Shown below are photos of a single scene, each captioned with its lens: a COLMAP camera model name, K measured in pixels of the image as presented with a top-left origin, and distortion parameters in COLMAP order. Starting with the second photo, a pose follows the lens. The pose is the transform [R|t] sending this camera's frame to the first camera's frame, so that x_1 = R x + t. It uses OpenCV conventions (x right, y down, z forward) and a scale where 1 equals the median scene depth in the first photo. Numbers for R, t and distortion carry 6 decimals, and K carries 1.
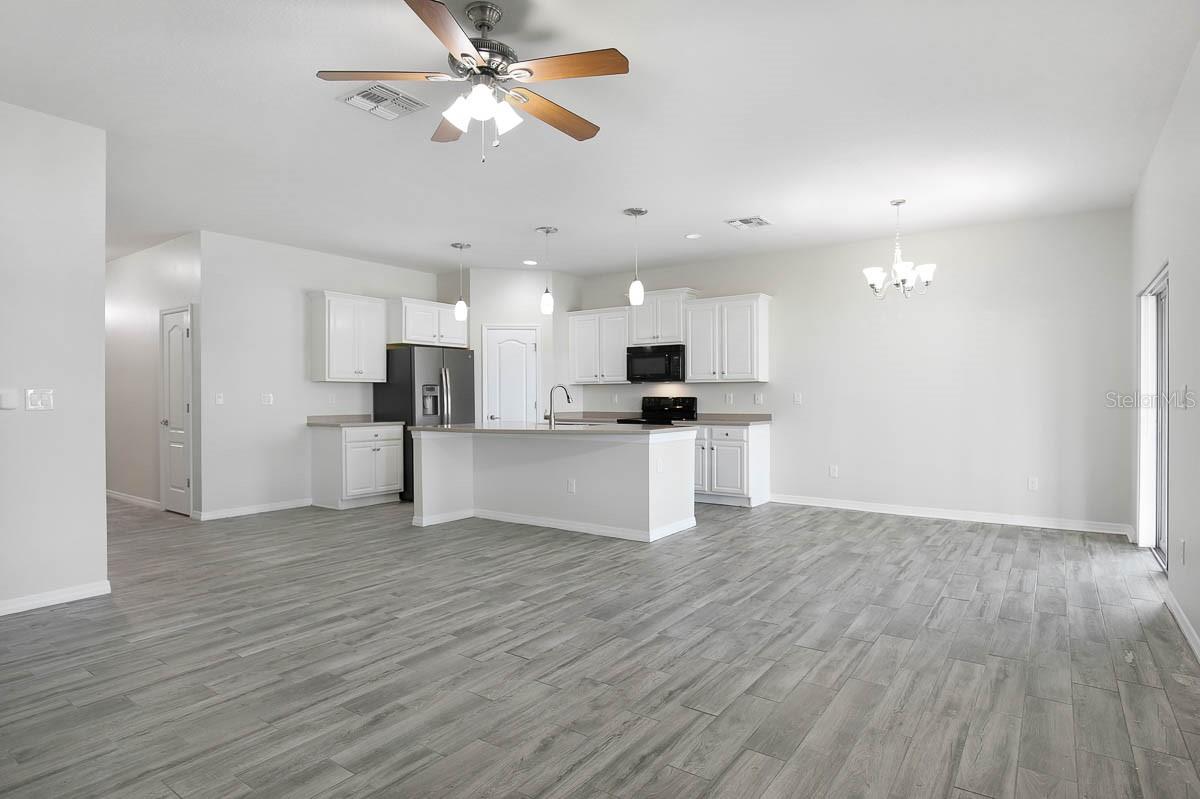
lens RADIAL K [[649.6, 0, 600.0], [0, 649.6, 399.5], [0, 0, 1]] dist [-0.026810, 0.009803]
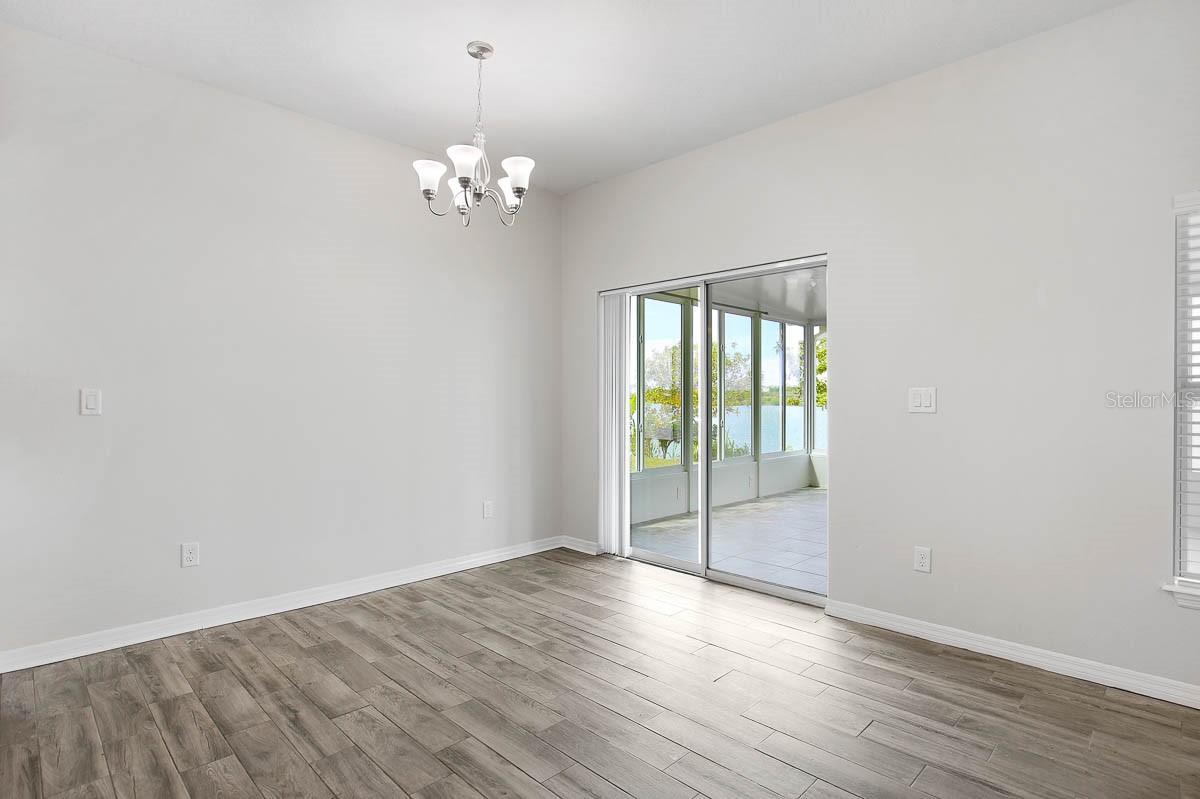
lens RADIAL K [[593.5, 0, 622.5], [0, 593.5, 399.6], [0, 0, 1]] dist [-0.018905, 0.001201]
pose [[0.144617, -0.000422, 0.989488, -0.023308], [0.000210, 1.000000, 0.000396, -0.003743], [-0.989488, 0.000150, 0.144618, 0.632784]]
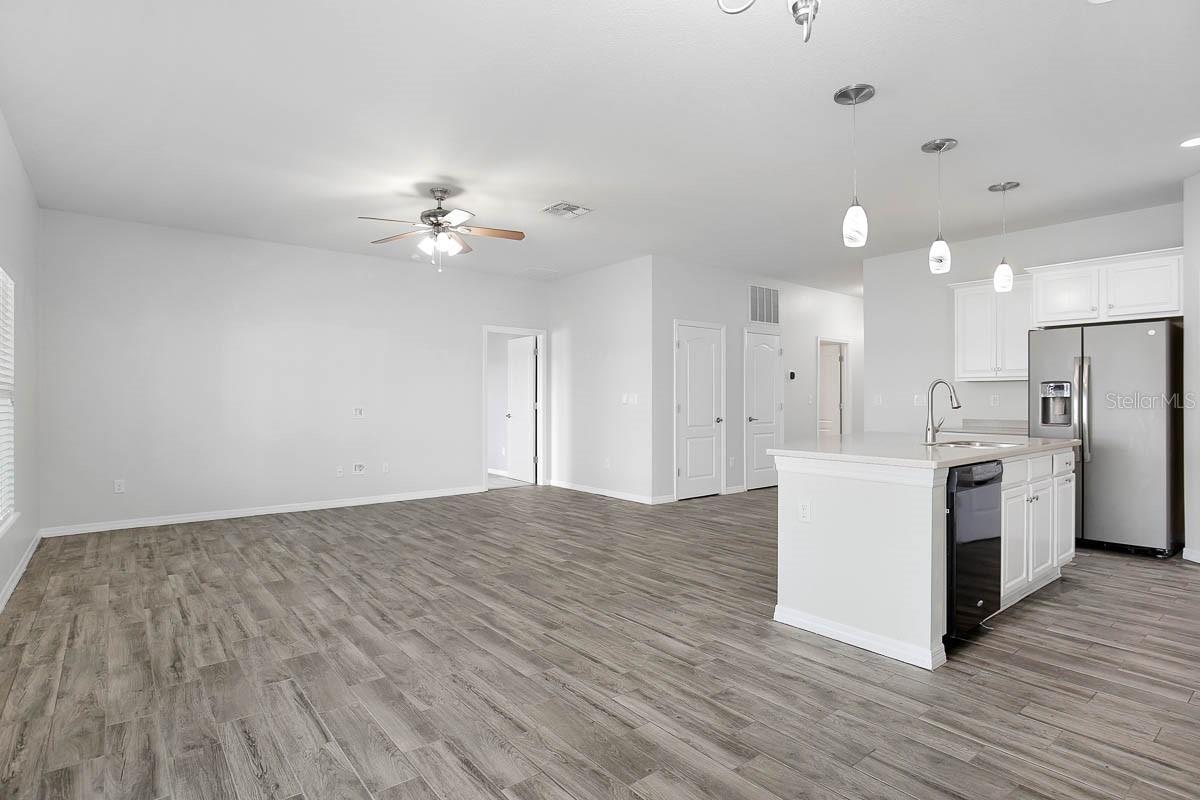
lens RADIAL K [[614.2, 0, 612.1], [0, 614.2, 398.0], [0, 0, 1]] dist [-0.029397, 0.008403]
pose [[-0.262711, -0.000131, -0.964875, 0.553753], [-0.003732, 0.999993, 0.000881, -0.003857], [0.964867, 0.003832, -0.262709, 0.773128]]
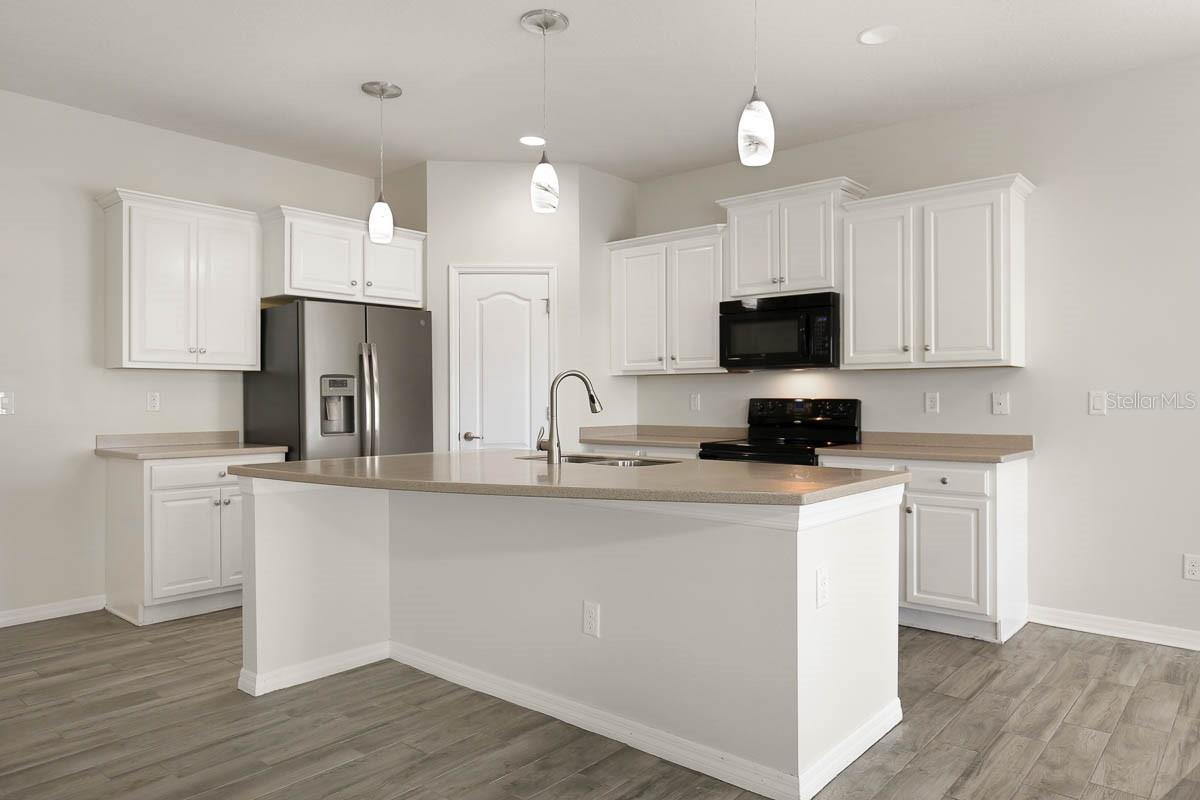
lens RADIAL K [[787.2, 0, 600.0], [0, 787.2, 400.0], [0, 0, 1]] dist [-0.002400, 0.000106]
pose [[0.995638, 0.001029, -0.093297, 0.005999], [-0.001069, 0.999999, -0.000375, -0.003051], [0.093296, 0.000473, 0.995638, 0.431182]]
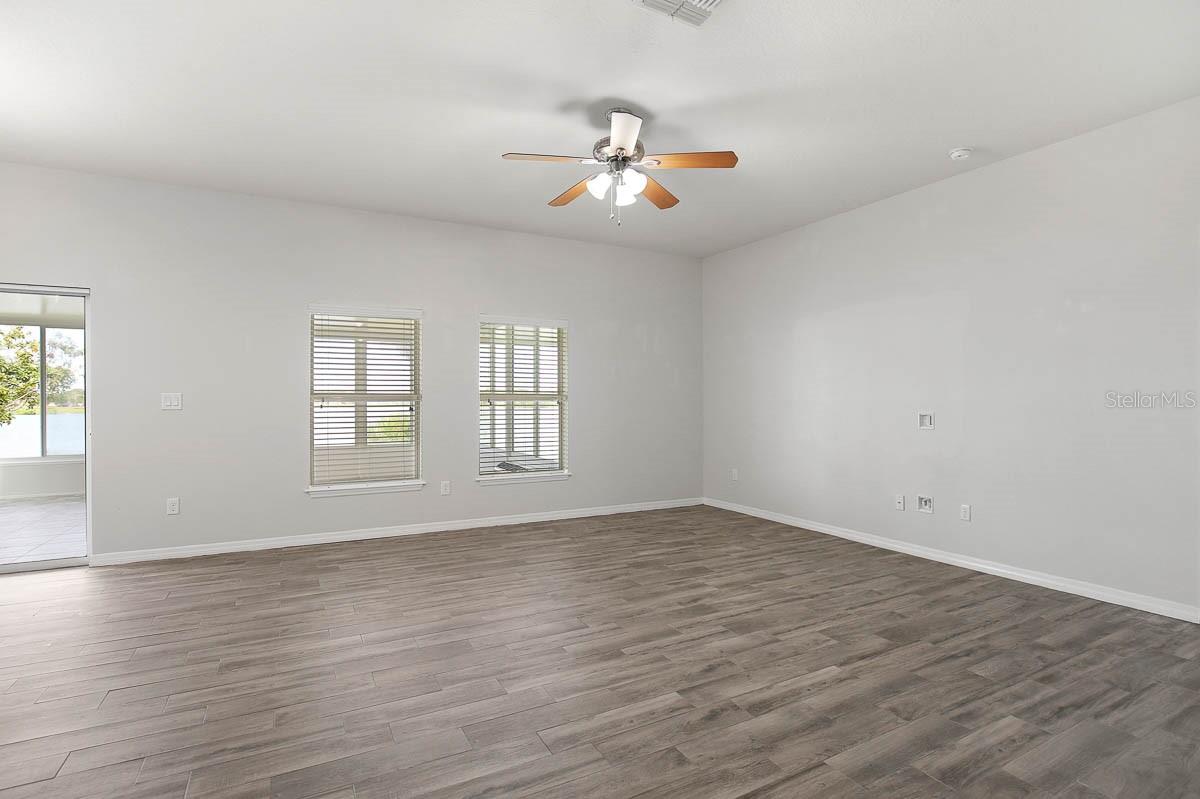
lens RADIAL K [[582.6, 0, 600.0], [0, 582.6, 399.5], [0, 0, 1]] dist [-0.028707, -0.000114]
pose [[-0.896189, 0.004262, 0.443653, -0.270962], [0.006145, 0.999977, 0.002807, -0.004114], [-0.443631, 0.005242, -0.896194, 0.836739]]
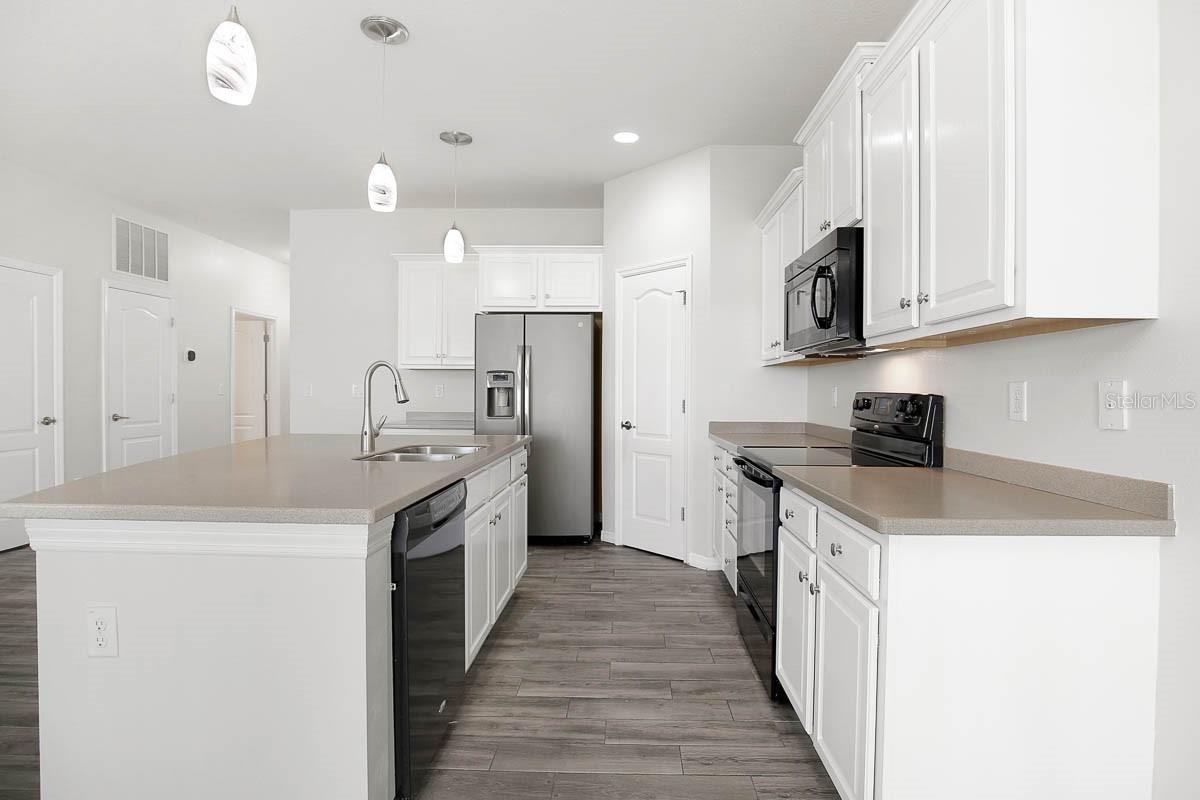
lens RADIAL K [[602.5, 0, 619.8], [0, 602.5, 401.5], [0, 0, 1]] dist [-0.033201, -0.000167]
pose [[0.568518, 0.020426, -0.822417, 0.340858], [-0.011449, 0.999791, 0.016917, -0.003770], [0.822591, -0.000202, 0.568633, 0.823612]]
